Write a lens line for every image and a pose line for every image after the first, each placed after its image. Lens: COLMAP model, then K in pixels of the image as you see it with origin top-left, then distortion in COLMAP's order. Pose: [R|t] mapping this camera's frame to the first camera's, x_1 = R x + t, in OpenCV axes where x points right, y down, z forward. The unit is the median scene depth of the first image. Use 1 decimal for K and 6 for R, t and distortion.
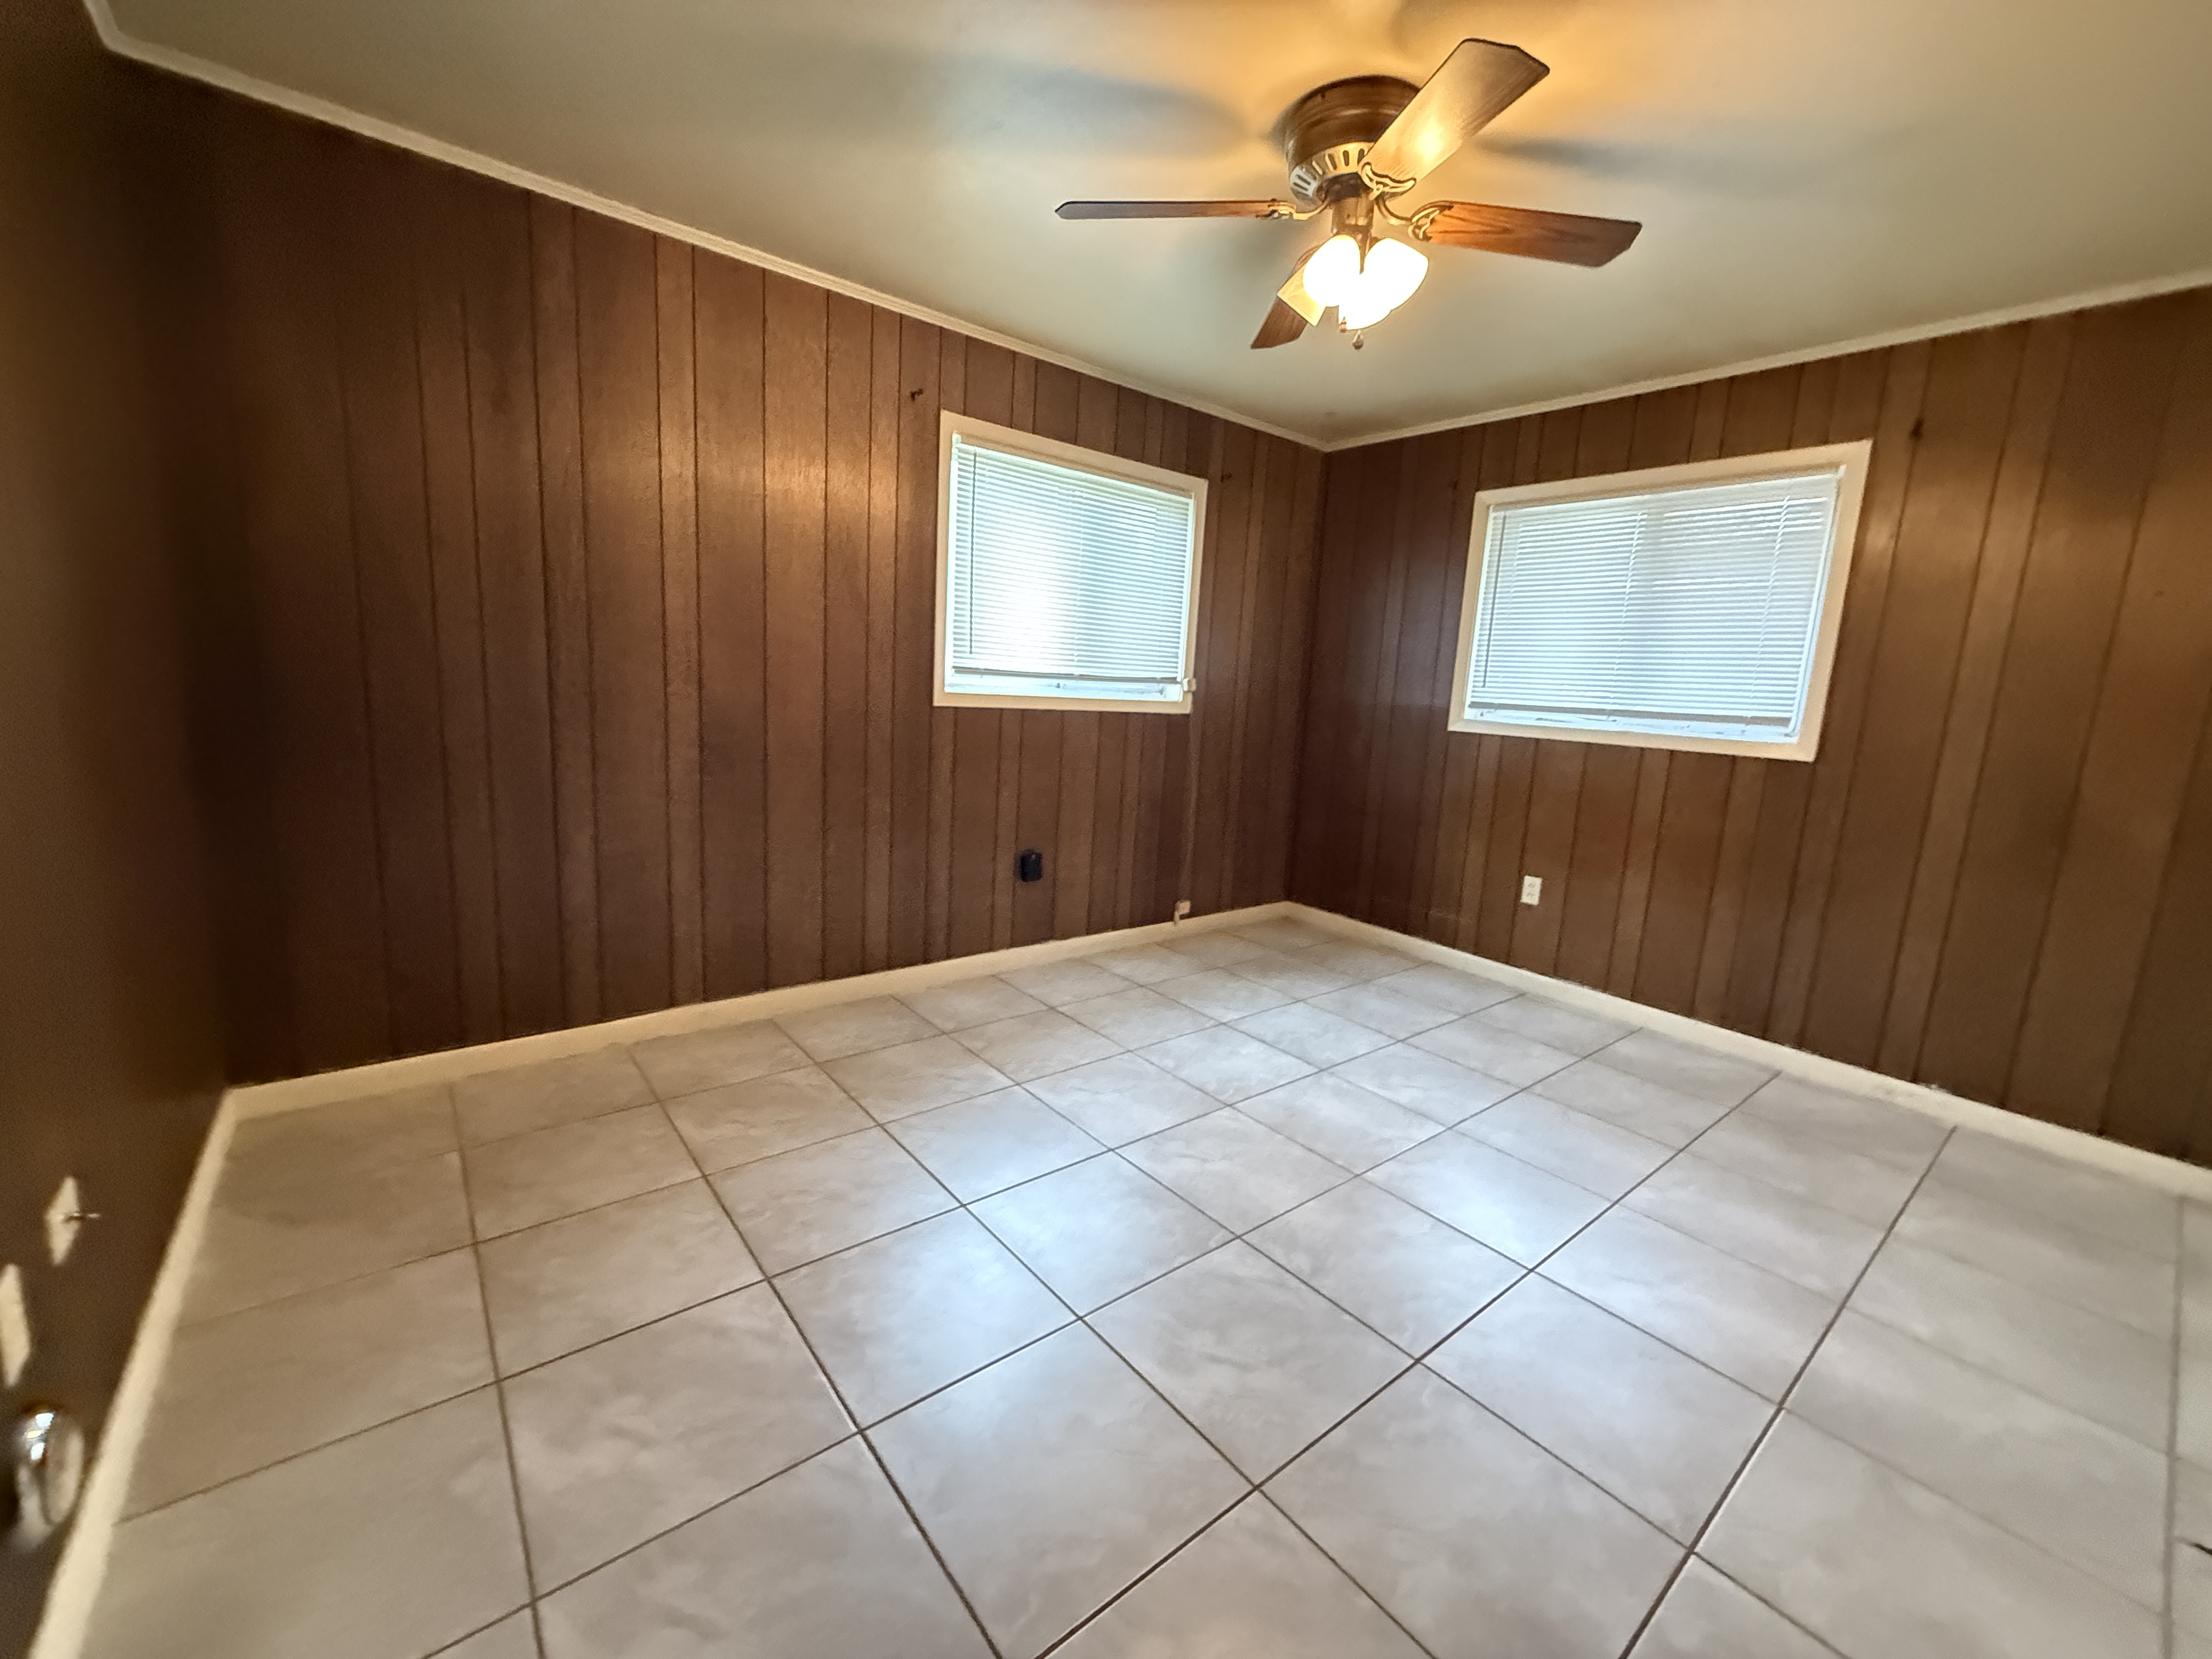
lens RADIAL K [[883.1, 0, 1106.0], [0, 883.1, 829.5], [0, 0, 1]] dist [0.000006, -0.000065]
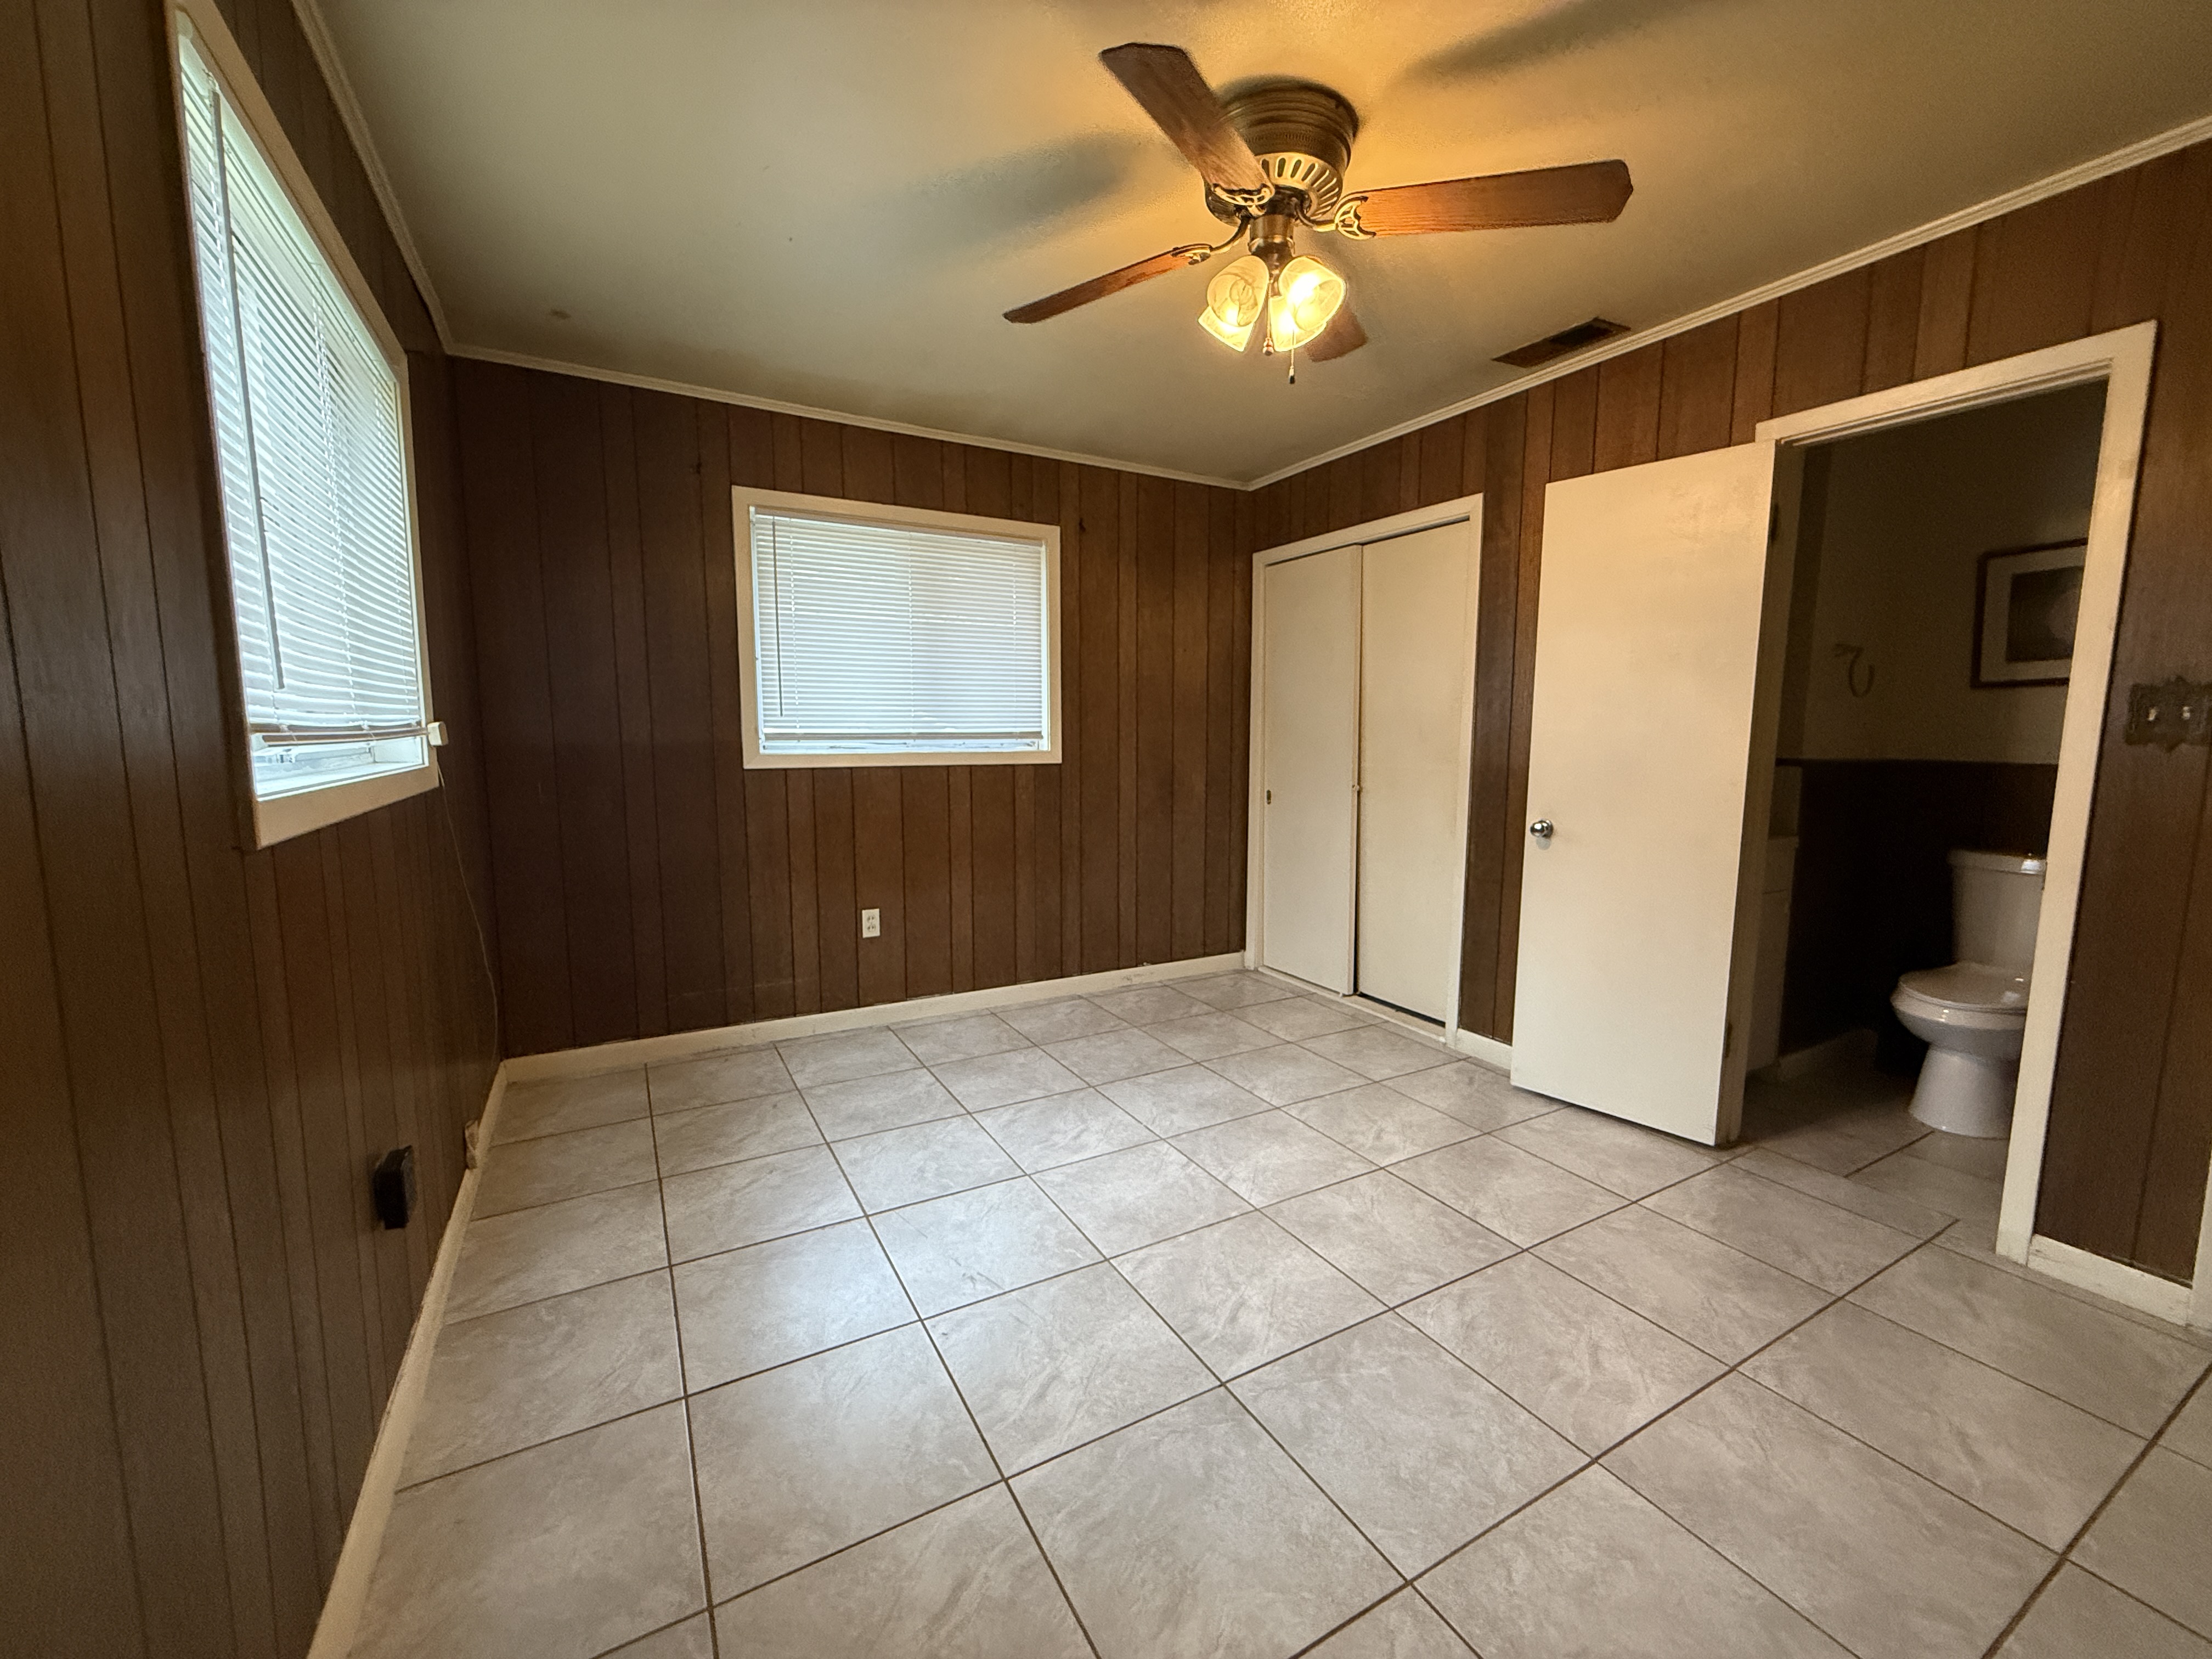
lens RADIAL K [[883.1, 0, 1106.0], [0, 883.1, 829.5], [0, 0, 1]] dist [0.000006, -0.000065]
pose [[0.173600, -0.169288, 0.970157, -0.424199], [0.168346, 0.975716, 0.140134, -0.133042], [-0.970321, 0.138995, 0.197883, 0.590563]]
